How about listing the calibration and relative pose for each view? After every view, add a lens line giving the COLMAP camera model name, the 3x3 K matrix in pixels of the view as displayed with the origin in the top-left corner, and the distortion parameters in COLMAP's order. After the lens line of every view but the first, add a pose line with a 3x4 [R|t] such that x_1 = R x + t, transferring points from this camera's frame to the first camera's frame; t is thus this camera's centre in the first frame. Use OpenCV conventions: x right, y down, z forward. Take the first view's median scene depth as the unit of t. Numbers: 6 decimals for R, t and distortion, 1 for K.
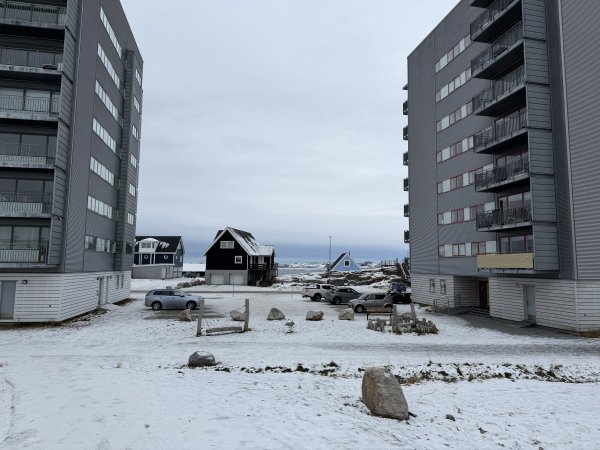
lens RADIAL K [[417.3, 0, 300.0], [0, 417.3, 225.0], [0, 0, 1]] dist [0.071883, -0.122774]
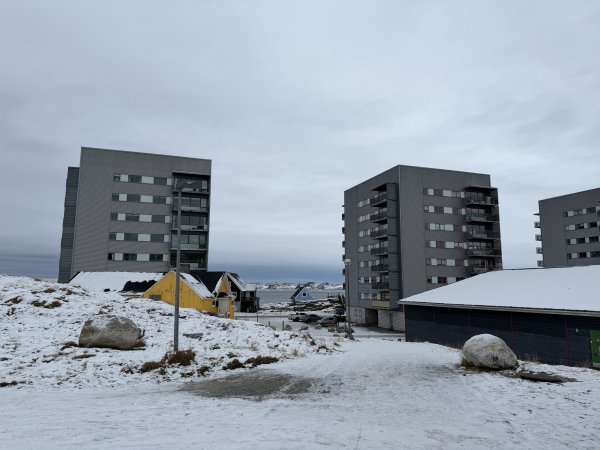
lens RADIAL K [[404.5, 0, 298.4], [0, 404.5, 233.8], [0, 0, 1]] dist [0.155682, -0.224012]
pose [[0.991530, 0.010837, 0.129424, -0.166806], [-0.006488, 0.999401, -0.033980, -0.127430], [-0.129715, 0.032853, 0.991007, -0.704830]]
